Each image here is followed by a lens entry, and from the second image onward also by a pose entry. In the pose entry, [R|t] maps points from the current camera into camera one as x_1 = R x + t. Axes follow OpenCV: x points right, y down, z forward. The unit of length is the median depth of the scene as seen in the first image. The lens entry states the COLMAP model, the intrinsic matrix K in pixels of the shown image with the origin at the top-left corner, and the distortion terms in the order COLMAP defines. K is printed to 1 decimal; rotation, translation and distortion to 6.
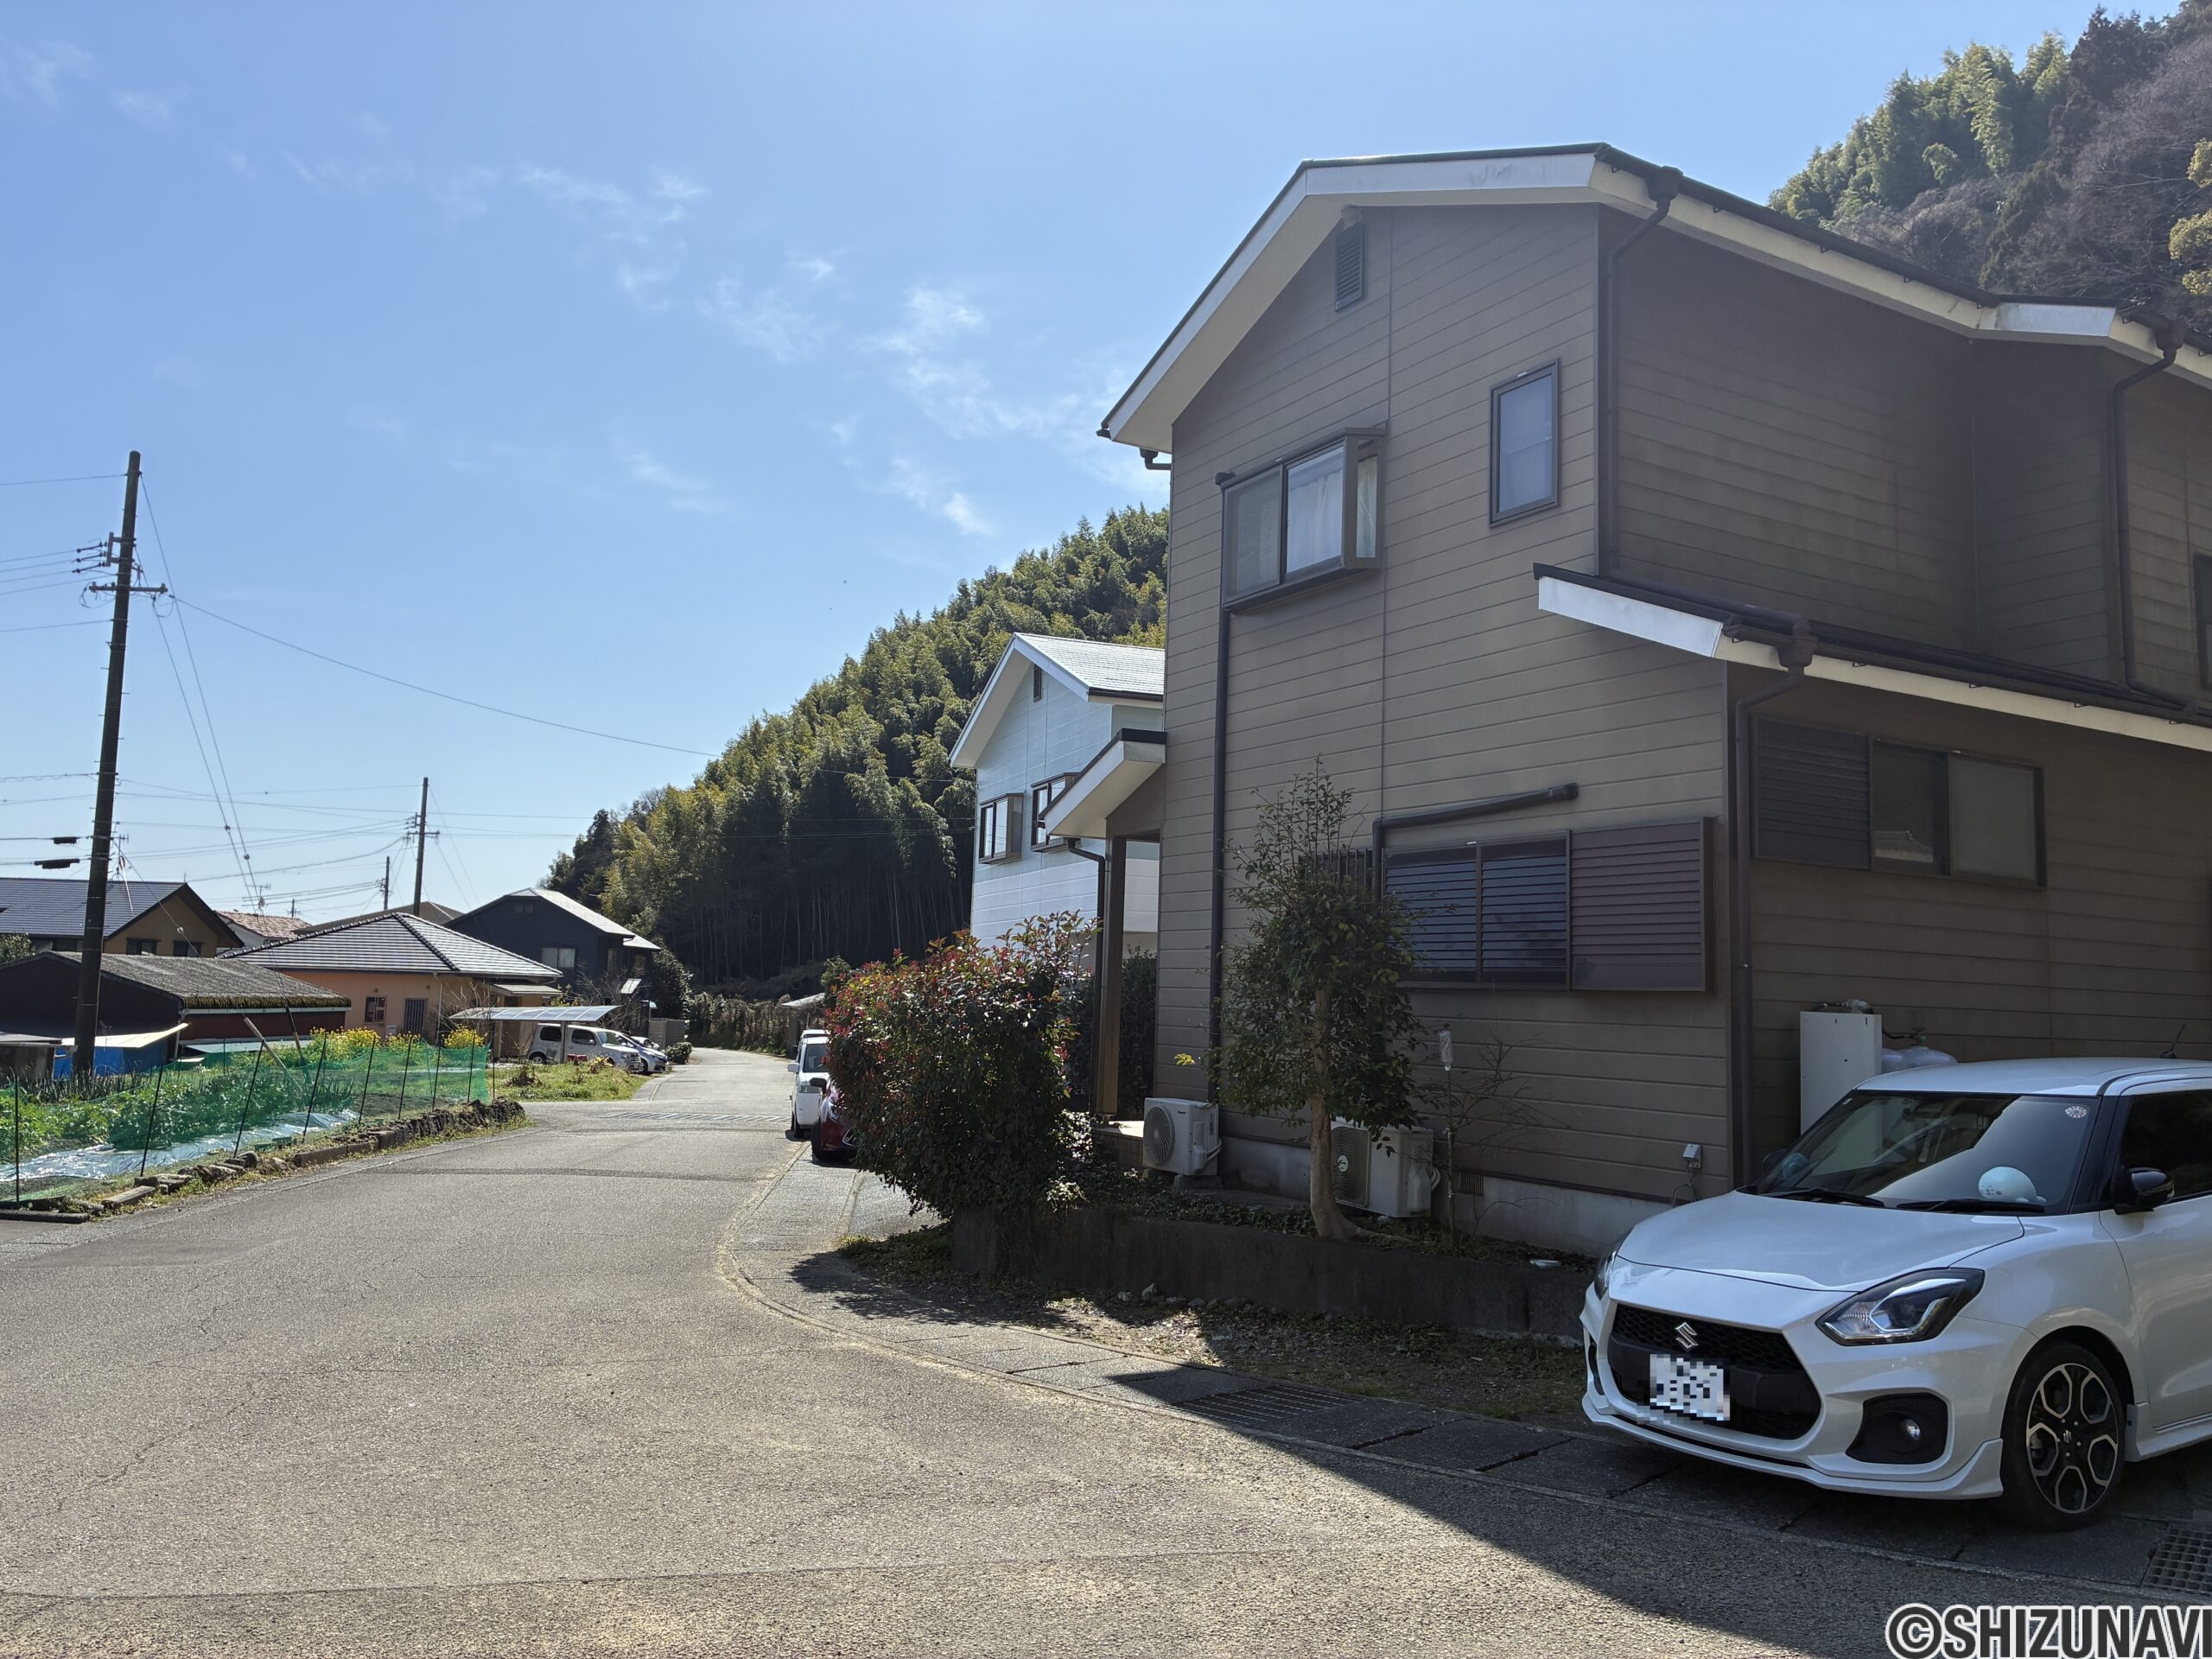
lens RADIAL K [[1674.8, 0, 1099.7], [0, 1674.8, 823.4], [0, 0, 1]] dist [0.043256, -0.045545]
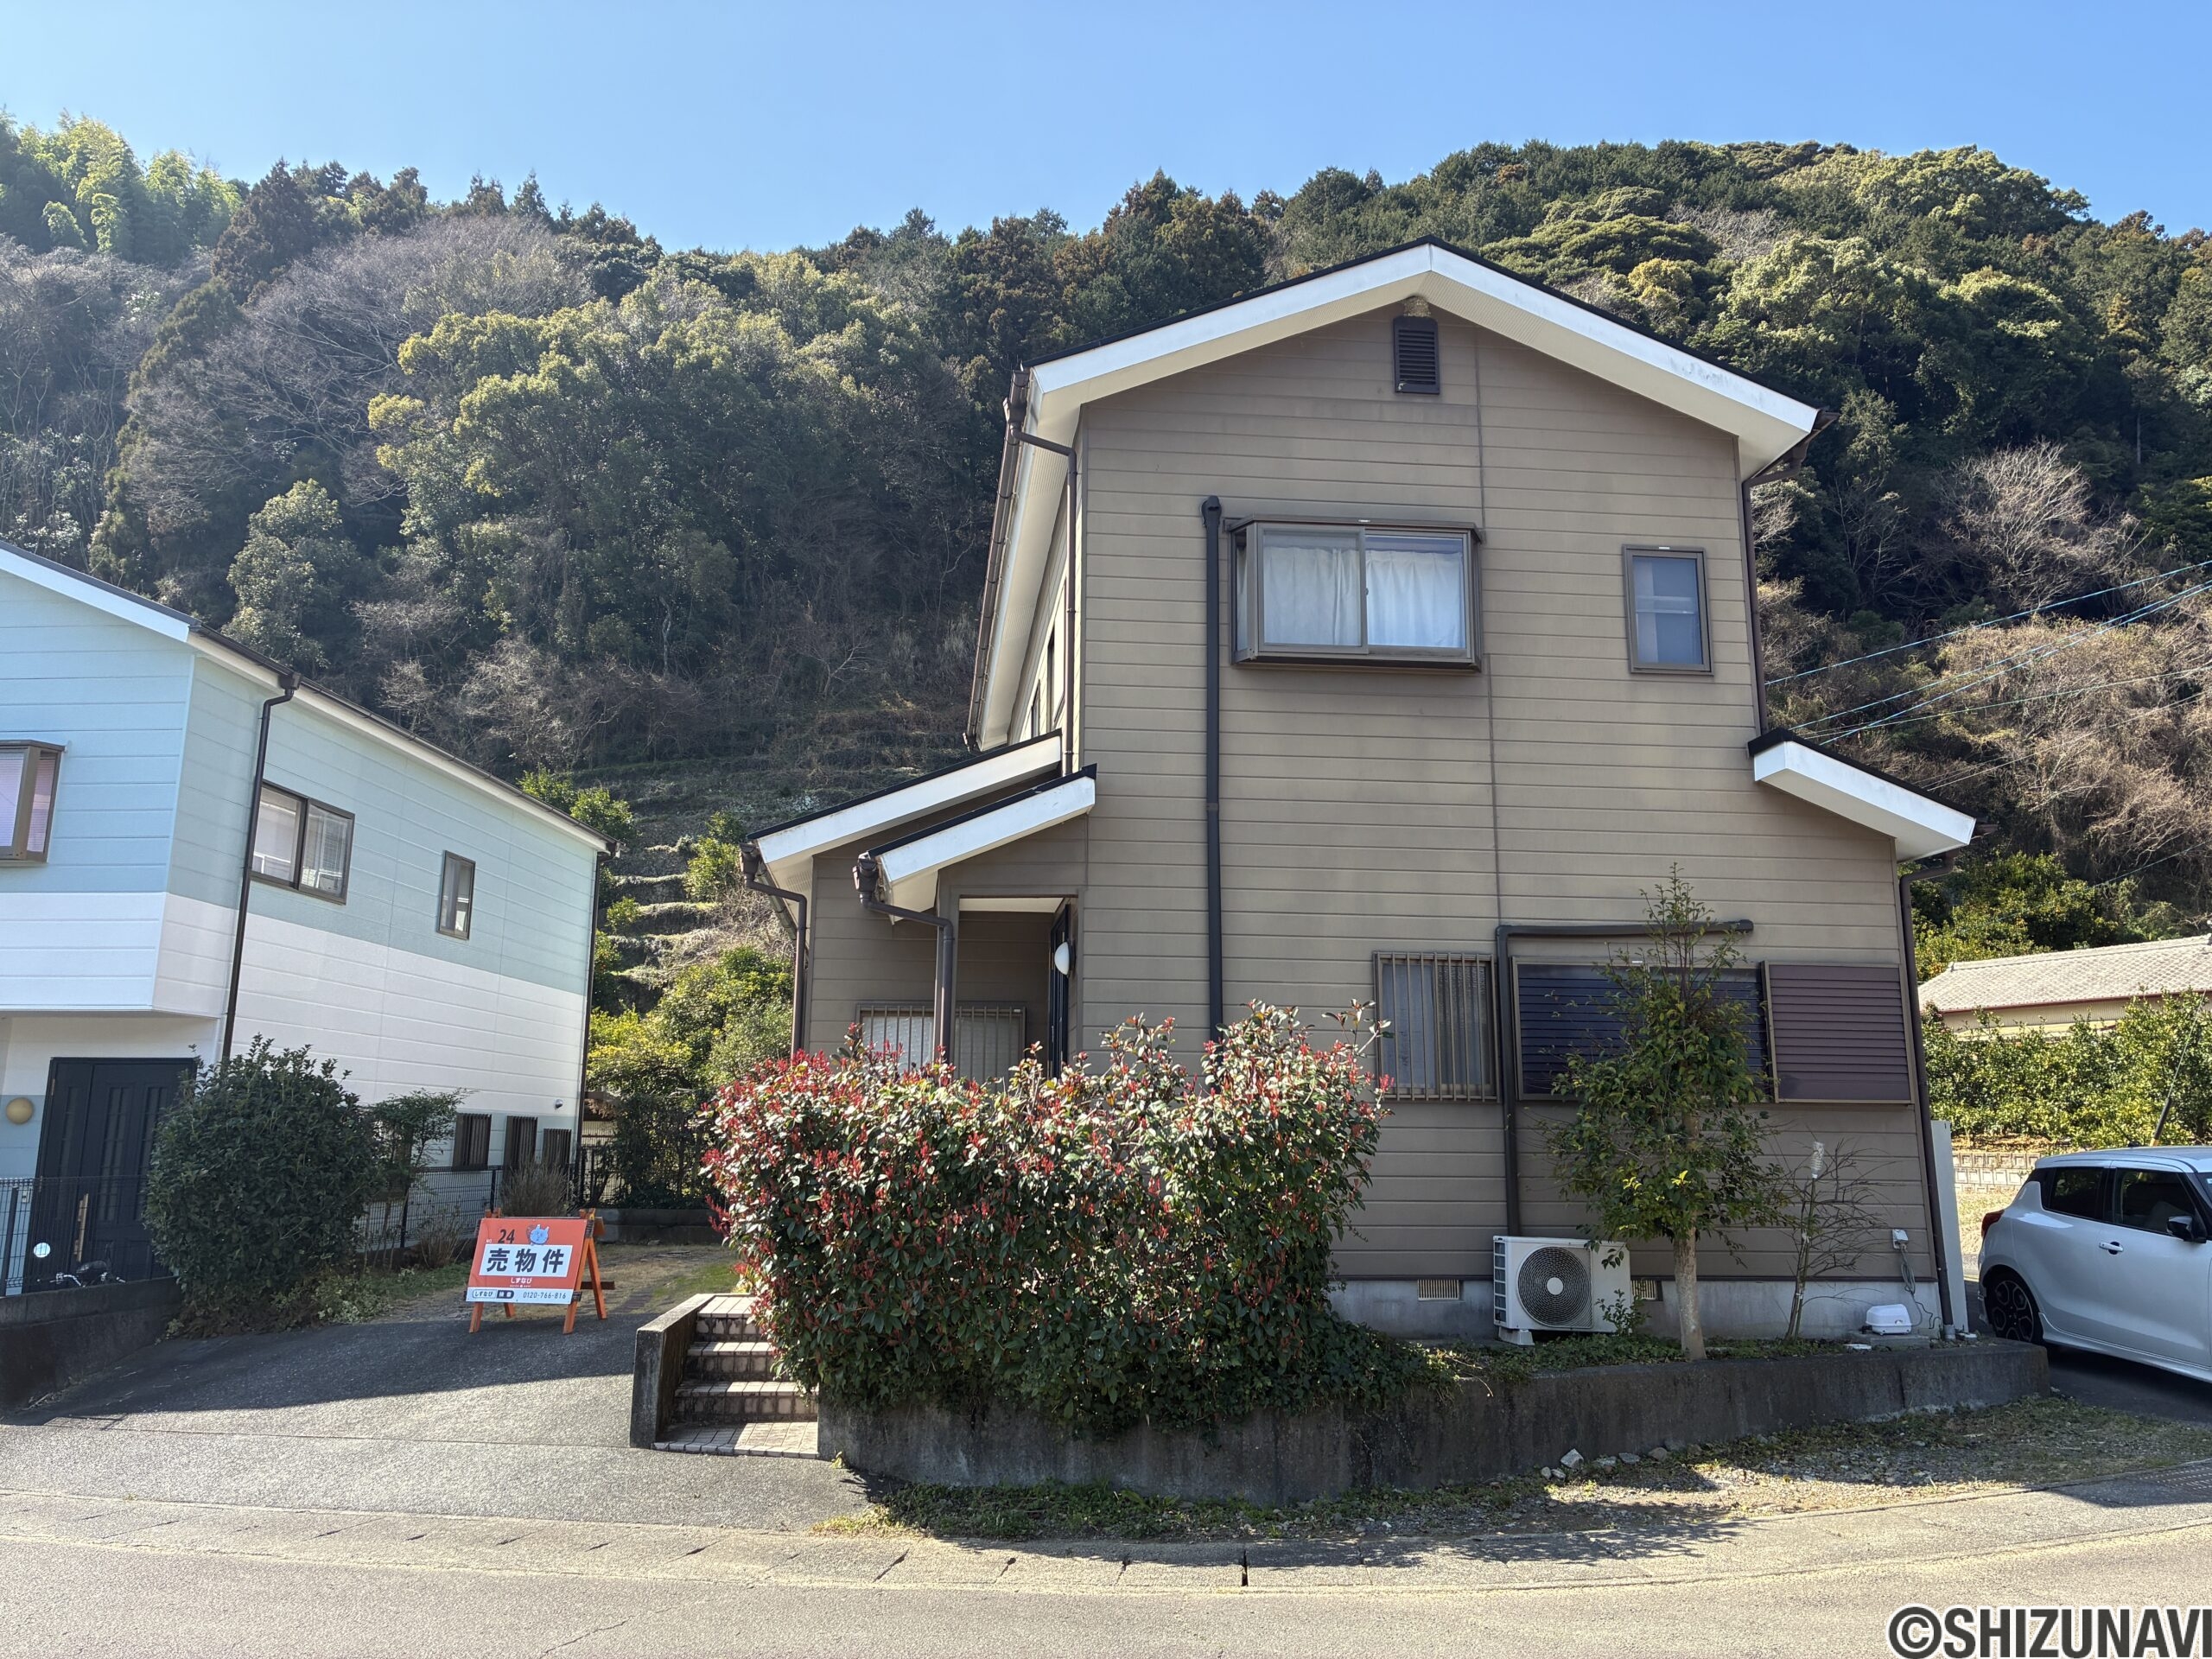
lens RADIAL K [[1674.8, 0, 1105.0], [0, 1674.8, 817.8], [0, 0, 1]] dist [0.043256, -0.045545]
pose [[0.400481, 0.153130, 0.903419, -0.294274], [-0.088787, 0.987783, -0.128070, 0.029150], [-0.911993, -0.028922, 0.409184, 0.290296]]
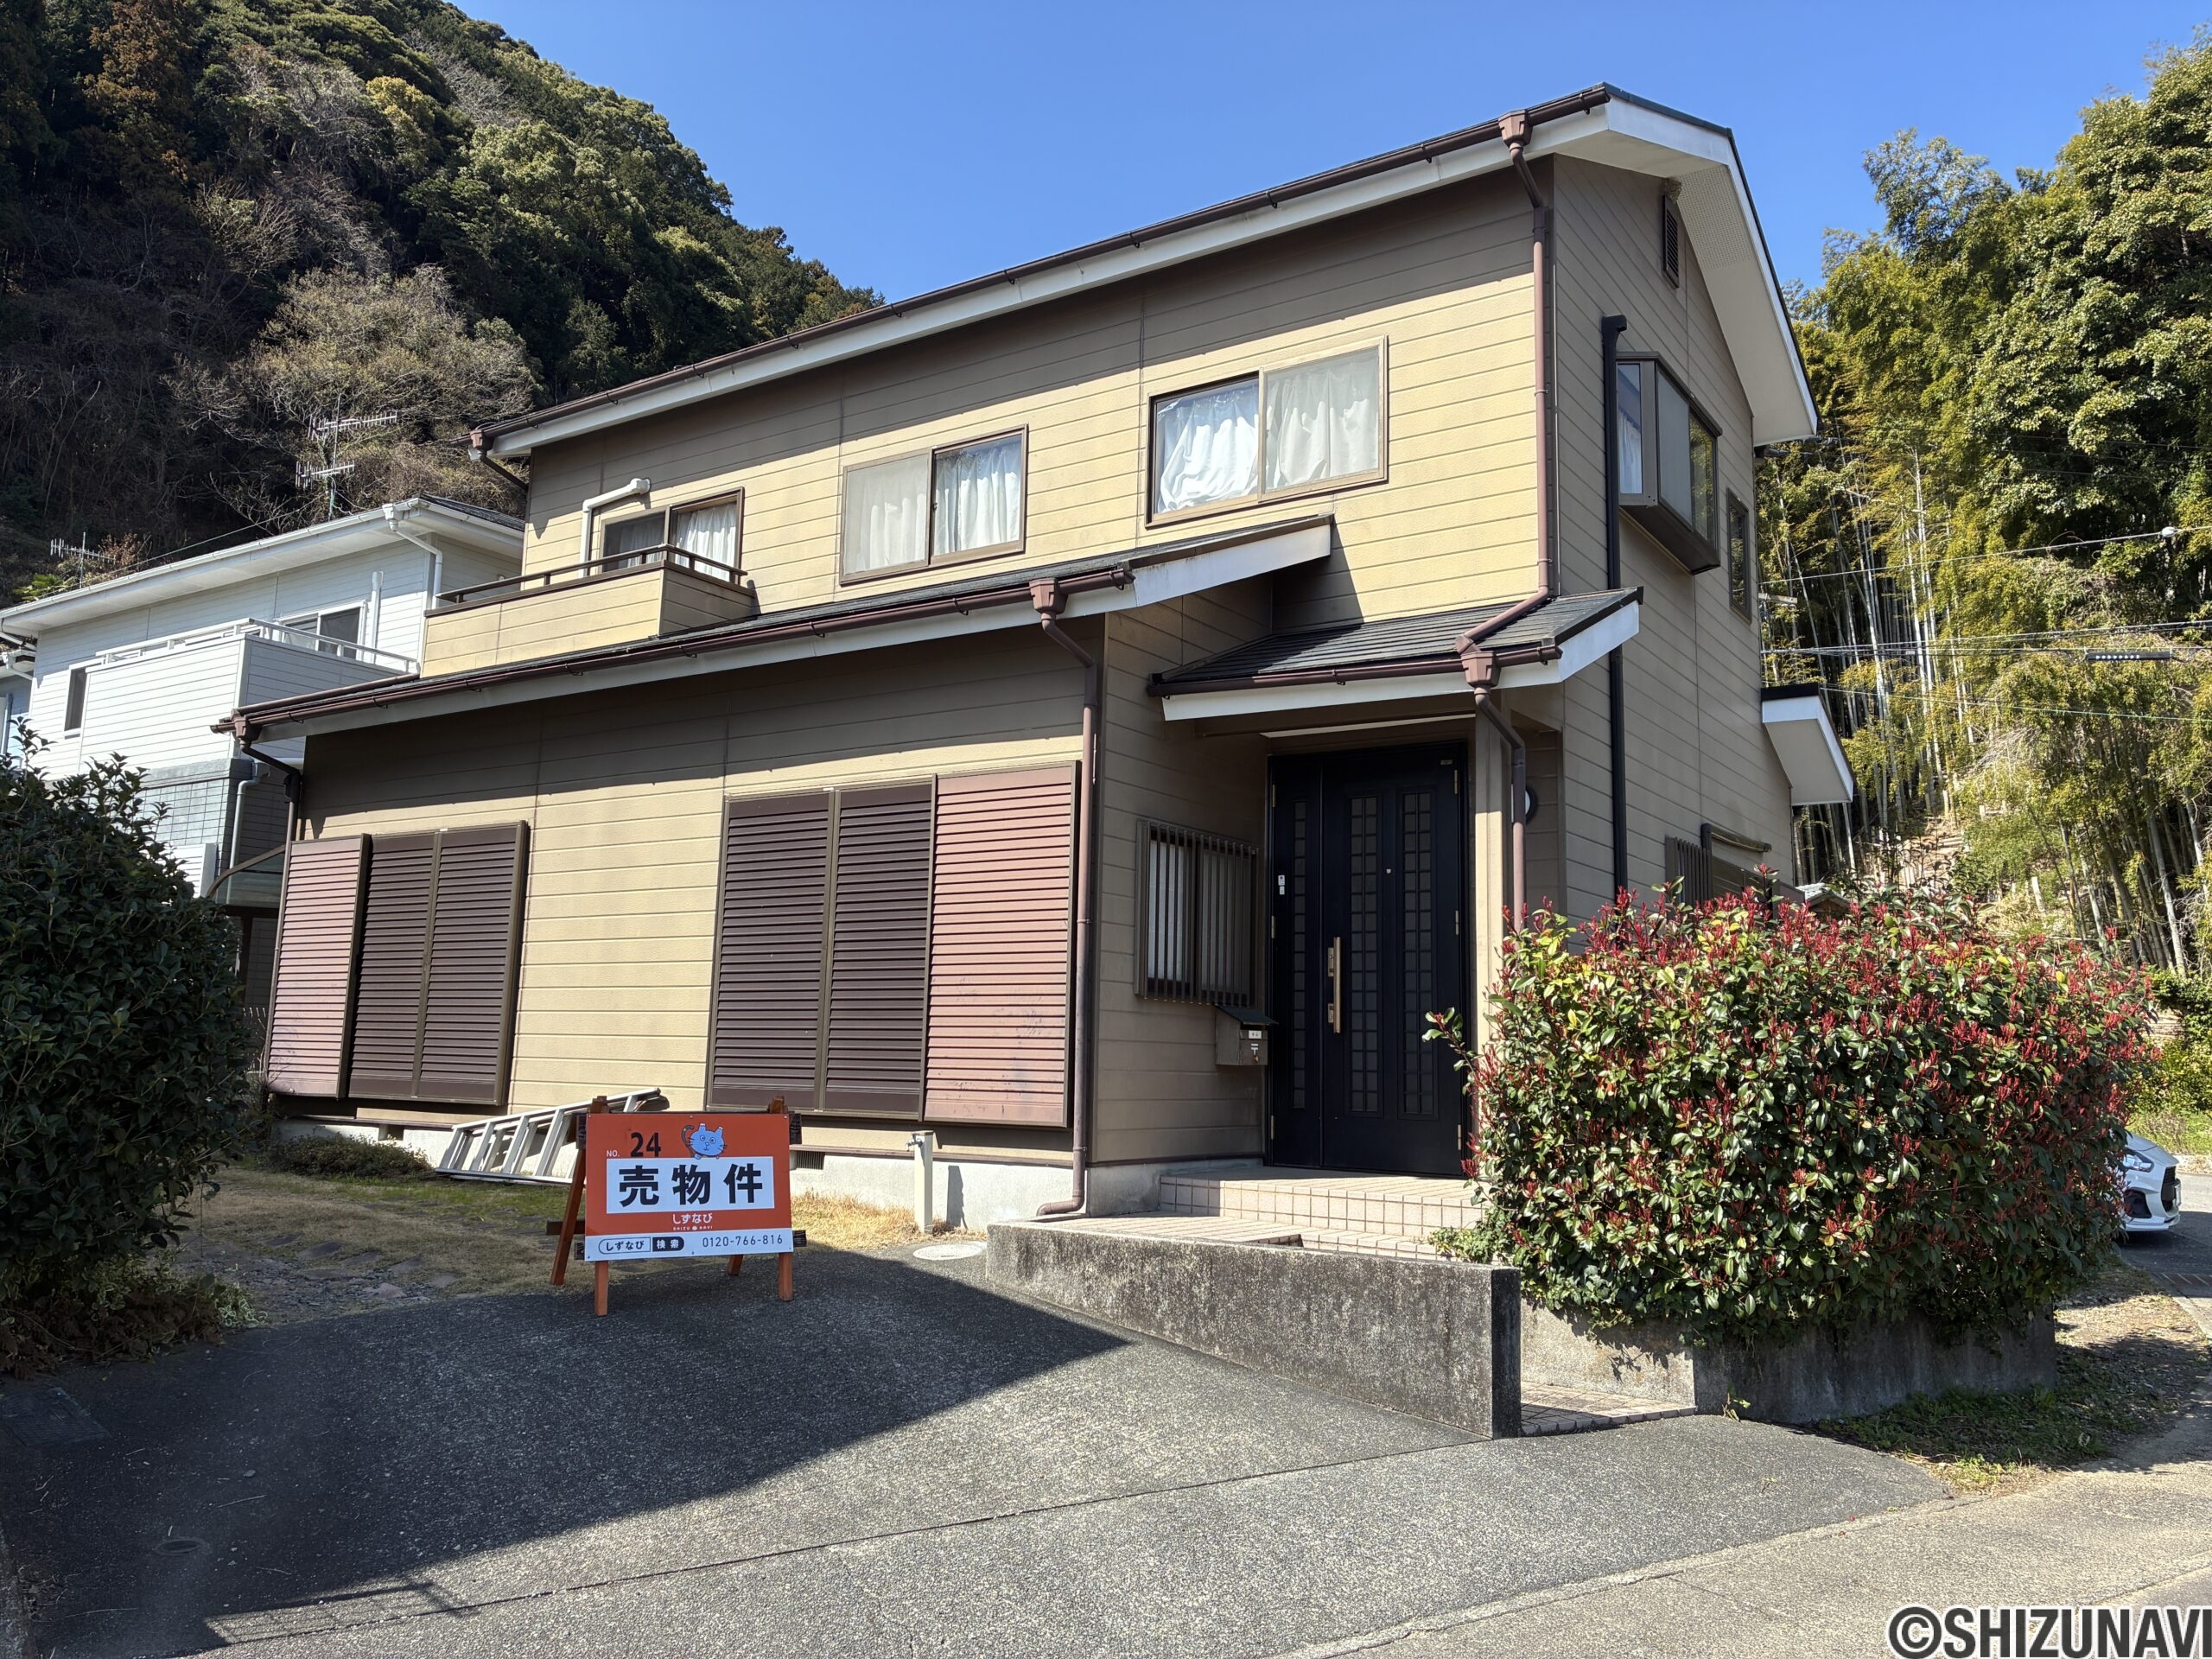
lens RADIAL K [[1674.8, 0, 1099.1], [0, 1674.8, 822.9], [0, 0, 1]] dist [0.043256, -0.045545]
pose [[-0.435860, 0.087688, 0.895733, -0.285382], [-0.129837, 0.978706, -0.158988, 0.033856], [-0.890600, -0.185595, -0.415193, 0.325600]]
